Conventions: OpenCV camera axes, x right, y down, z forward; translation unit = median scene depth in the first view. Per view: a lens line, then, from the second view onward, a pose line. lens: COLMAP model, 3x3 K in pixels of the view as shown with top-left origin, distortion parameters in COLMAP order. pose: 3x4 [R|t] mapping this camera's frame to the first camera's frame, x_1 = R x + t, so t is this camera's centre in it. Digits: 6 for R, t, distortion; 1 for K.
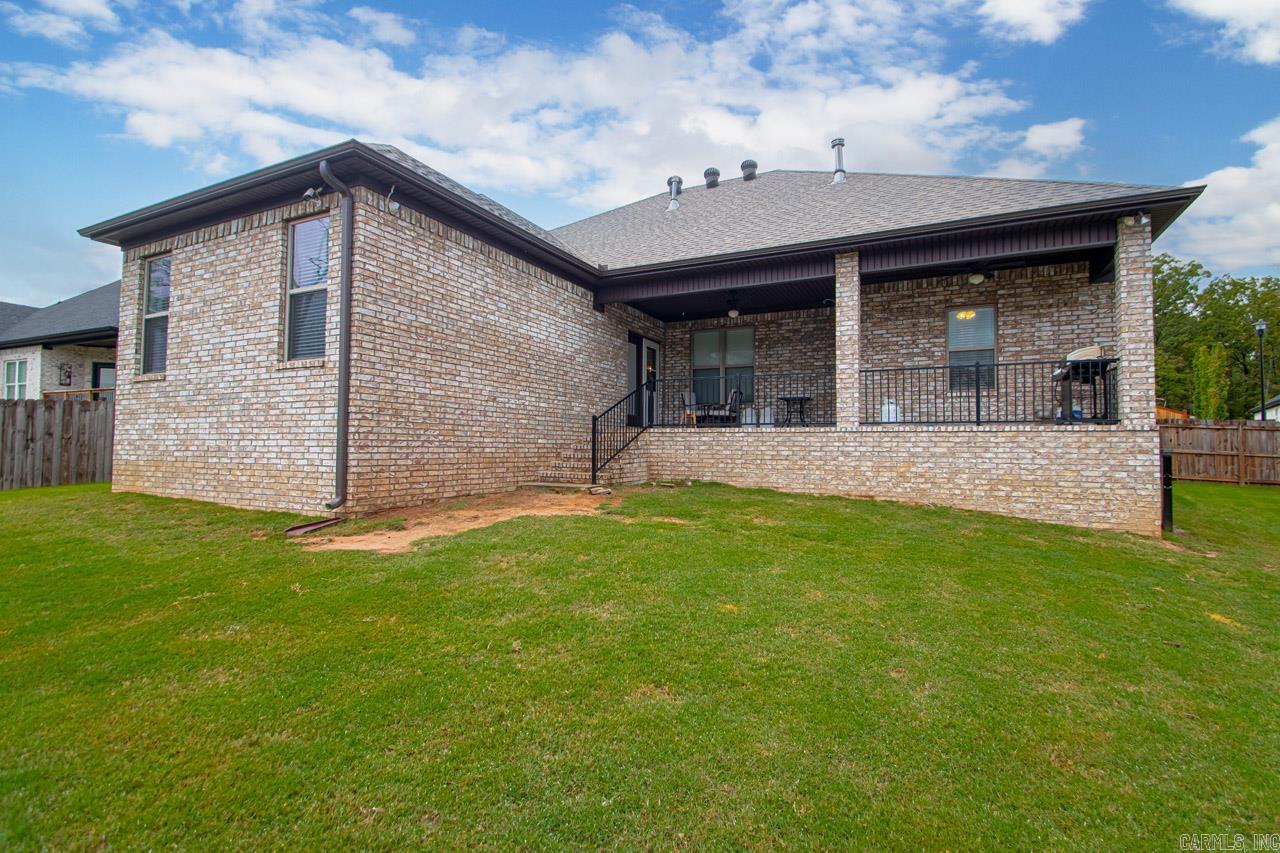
lens RADIAL K [[602.6, 0, 662.3], [0, 602.6, 426.1], [0, 0, 1]] dist [0.015367, -0.016352]
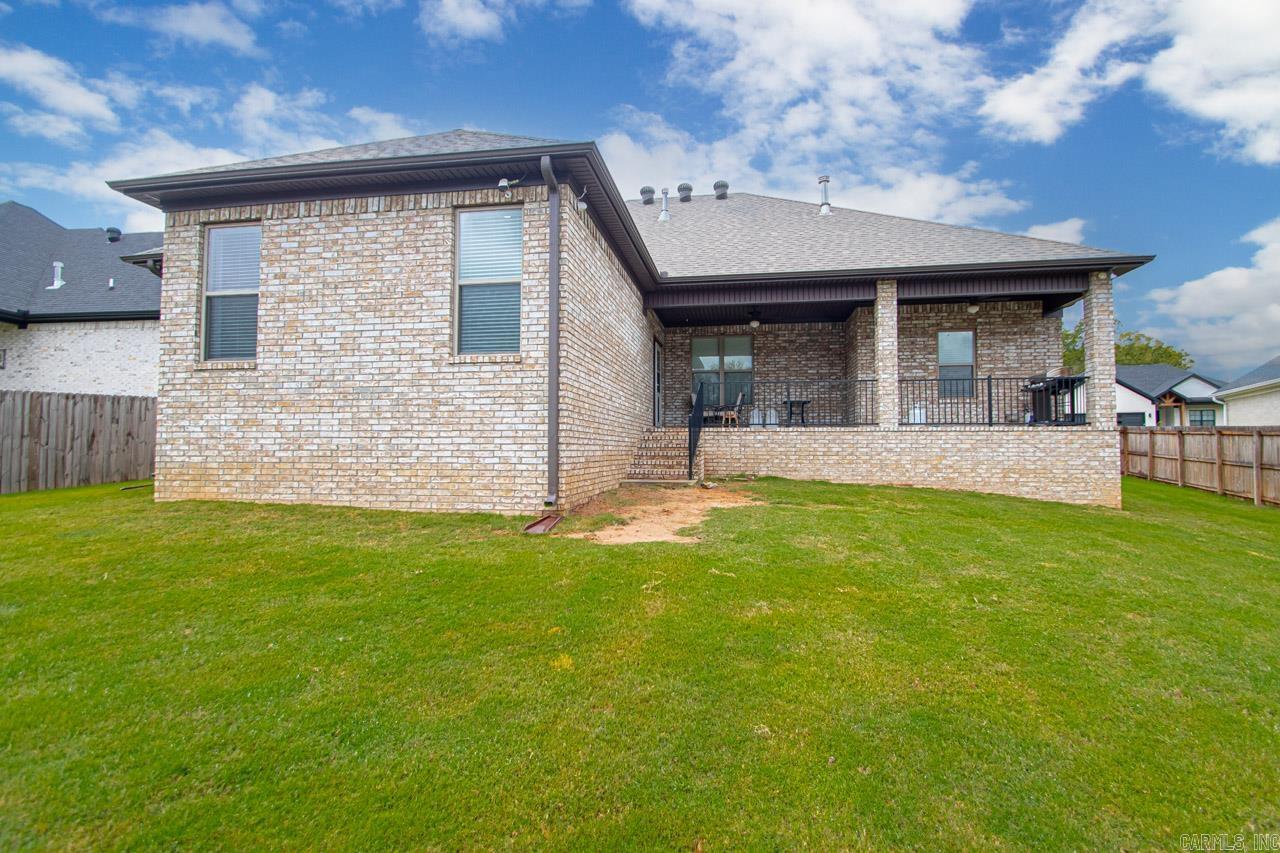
lens RADIAL K [[602.6, 0, 643.0], [0, 602.6, 425.8], [0, 0, 1]] dist [0.015367, -0.016352]
pose [[0.956396, 0.005413, 0.292024, -0.544738], [-0.005038, 0.999985, -0.002038, 0.004087], [-0.292031, 0.000478, 0.956409, 0.005928]]
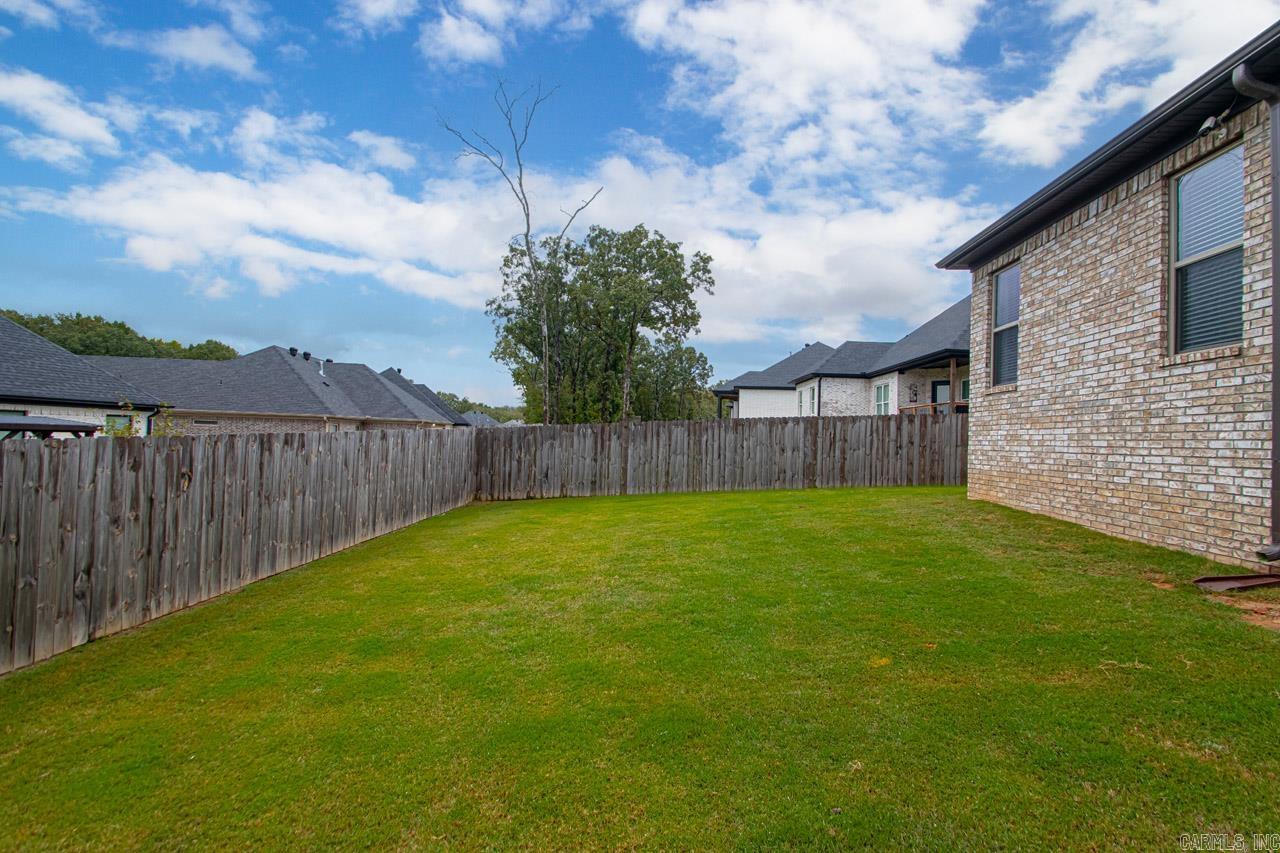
lens RADIAL K [[602.6, 0, 646.6], [0, 602.6, 424.9], [0, 0, 1]] dist [0.015367, -0.016352]
pose [[0.378390, -0.017886, -0.925473, -0.142126], [0.006389, 0.999840, -0.016711, -0.007941], [0.925624, 0.000411, 0.378444, 0.071344]]
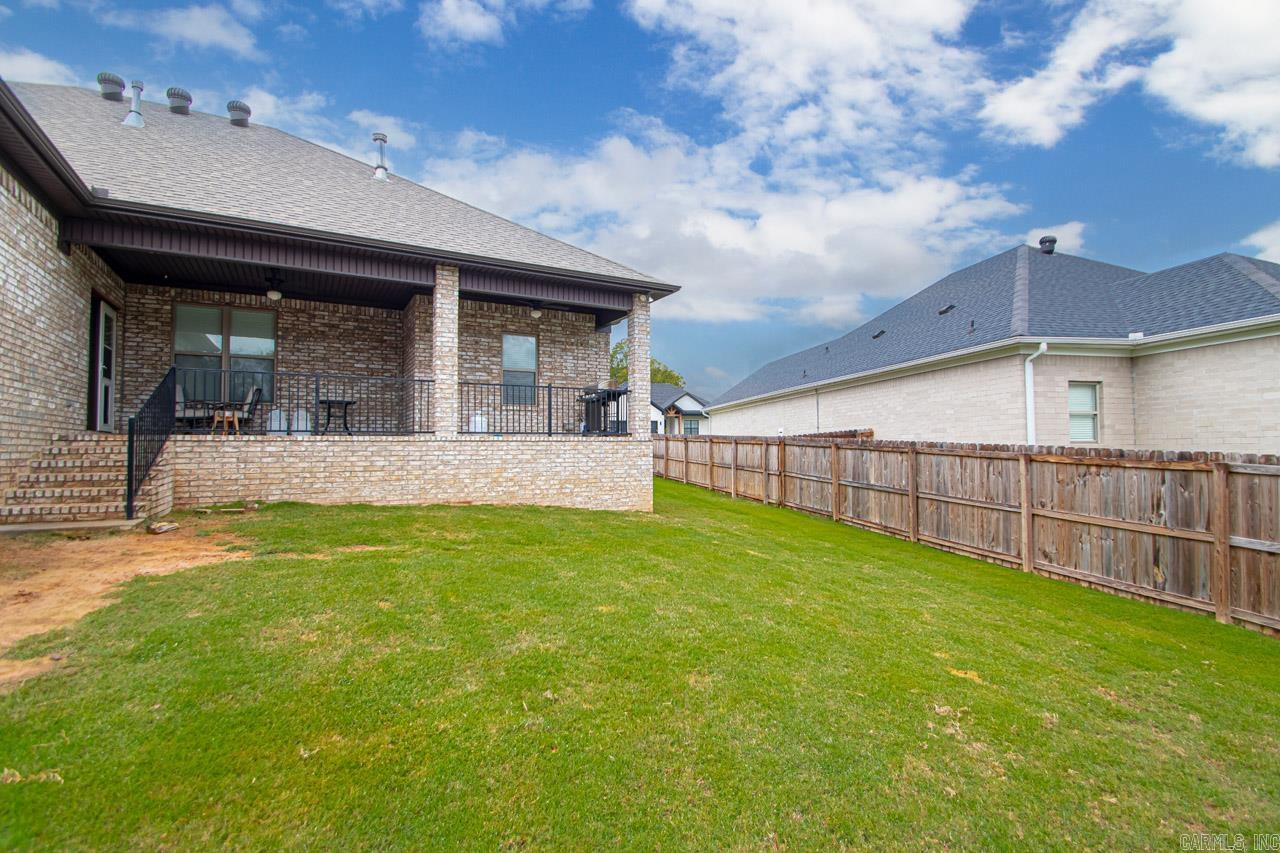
lens RADIAL K [[602.6, 0, 650.7], [0, 602.6, 422.4], [0, 0, 1]] dist [0.015367, -0.016352]
pose [[0.553930, 0.025172, 0.832183, -0.382812], [-0.018684, 0.999667, -0.017802, -0.011150], [-0.832353, -0.005687, 0.554216, 0.157380]]
